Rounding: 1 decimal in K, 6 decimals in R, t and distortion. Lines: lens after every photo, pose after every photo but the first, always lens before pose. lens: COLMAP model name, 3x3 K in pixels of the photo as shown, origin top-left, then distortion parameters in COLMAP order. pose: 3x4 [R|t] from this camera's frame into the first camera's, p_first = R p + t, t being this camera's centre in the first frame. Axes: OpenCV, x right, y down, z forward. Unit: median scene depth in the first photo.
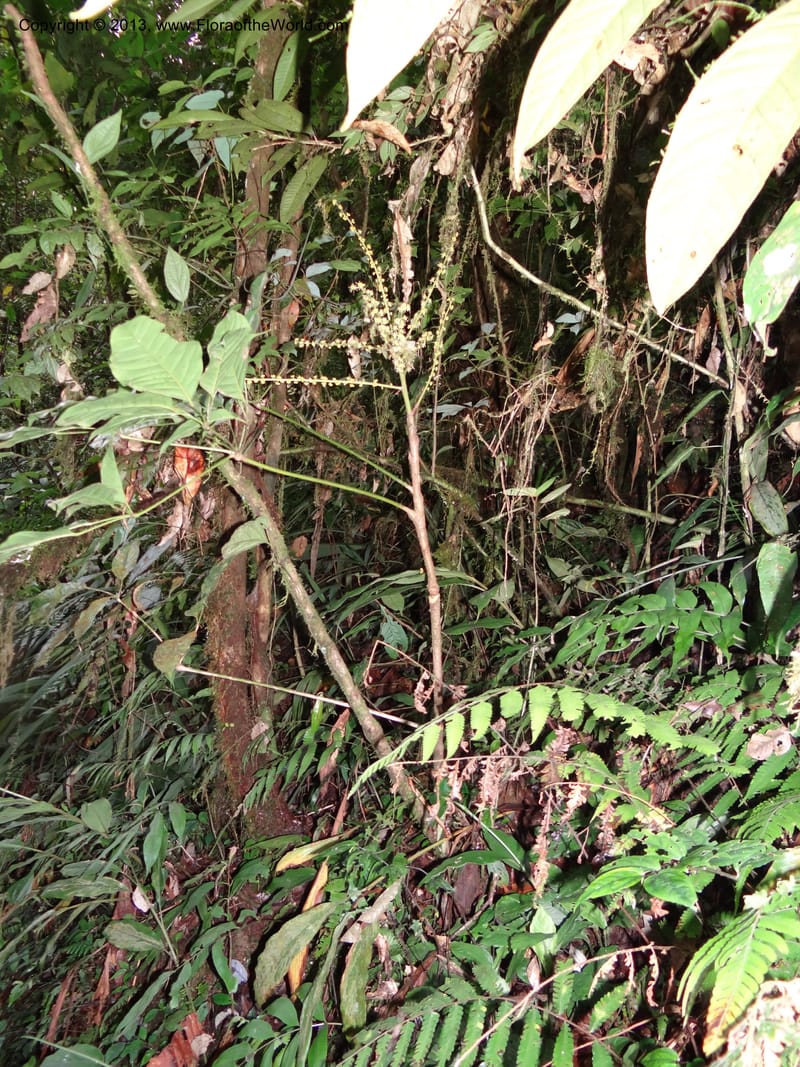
lens RADIAL K [[836.2, 0, 400.3], [0, 836.2, 528.4], [0, 0, 1]] dist [-0.007597, -0.004993]
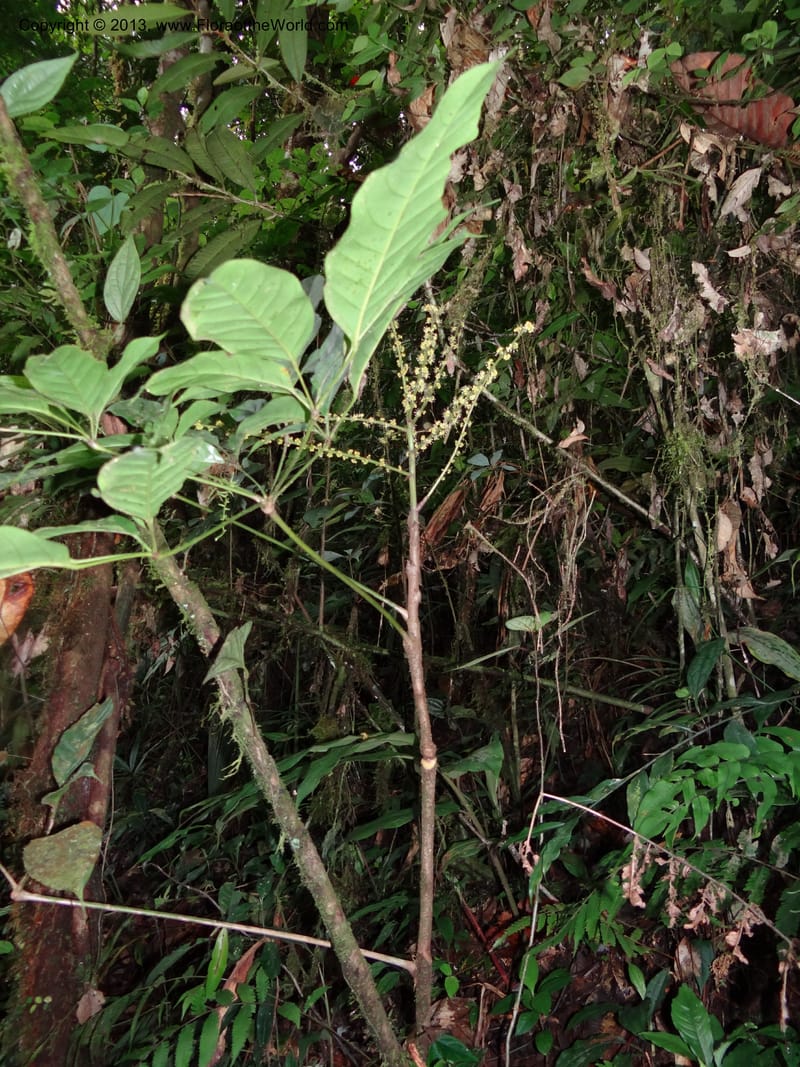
lens RADIAL K [[836.2, 0, 396.0], [0, 836.2, 529.4], [0, 0, 1]] dist [-0.007597, -0.004993]
pose [[0.921739, 0.092323, 0.376661, -0.286546], [0.013187, 0.963227, -0.268366, 0.084672], [-0.387587, 0.252330, 0.886626, 0.325796]]
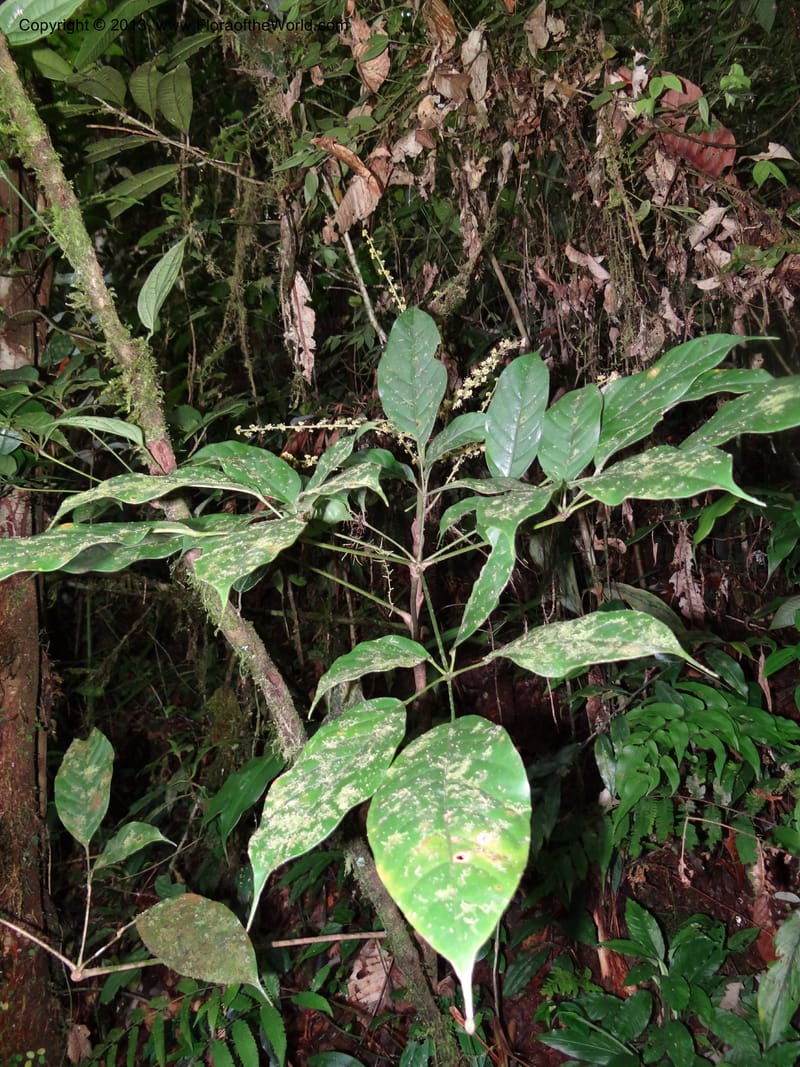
lens RADIAL K [[836.2, 0, 396.8], [0, 836.2, 534.7], [0, 0, 1]] dist [-0.007597, -0.004993]
pose [[0.704382, -0.006498, 0.709792, -0.545517], [0.104283, 0.990055, -0.094425, -0.049432], [-0.702119, 0.140530, 0.698054, 0.467984]]
